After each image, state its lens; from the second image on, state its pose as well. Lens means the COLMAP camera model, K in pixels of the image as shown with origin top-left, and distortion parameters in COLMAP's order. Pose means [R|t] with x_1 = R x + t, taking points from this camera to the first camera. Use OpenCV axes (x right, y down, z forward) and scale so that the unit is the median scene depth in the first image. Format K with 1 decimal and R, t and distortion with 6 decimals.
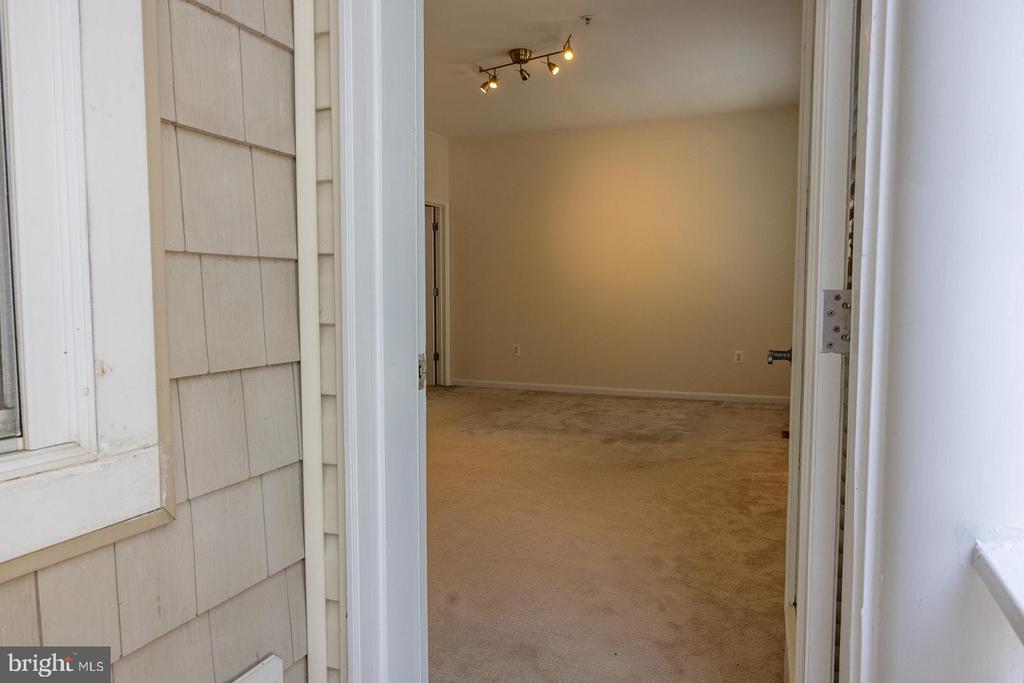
lens RADIAL K [[682.4, 0, 512.0], [0, 682.4, 341.5], [0, 0, 1]] dist [-0.004131, 0.002835]
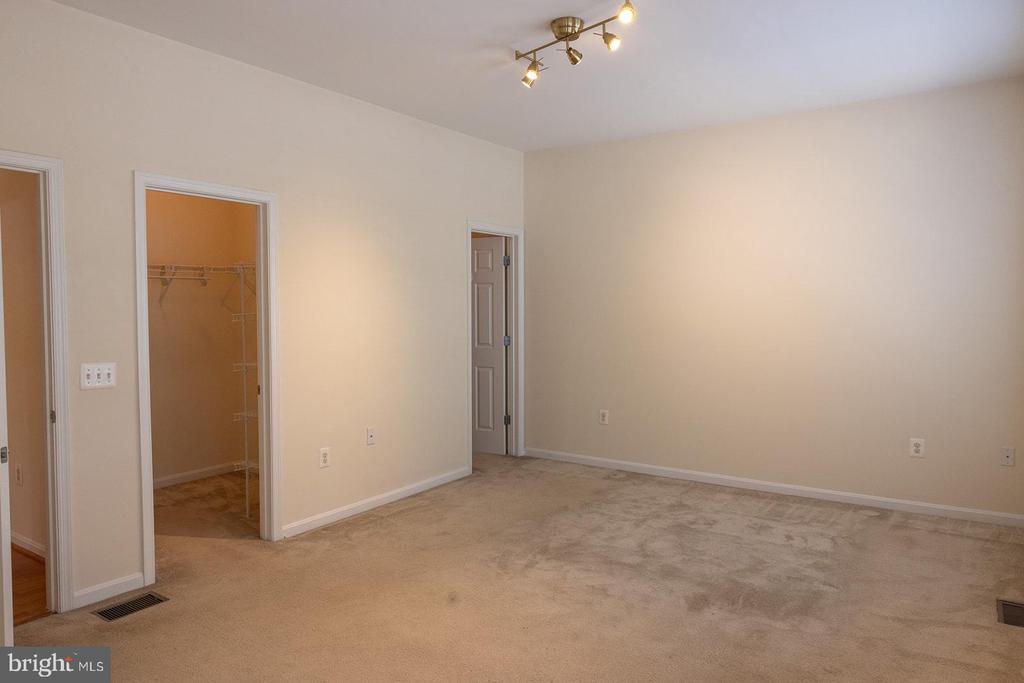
lens RADIAL K [[690.4, 0, 510.4], [0, 690.4, 337.9], [0, 0, 1]] dist [0.001034, 0.002556]
pose [[0.978408, 0.007859, -0.206535, 0.088134], [-0.013397, 0.999587, -0.025428, -0.077689], [0.206250, 0.027646, 0.978109, 0.274538]]
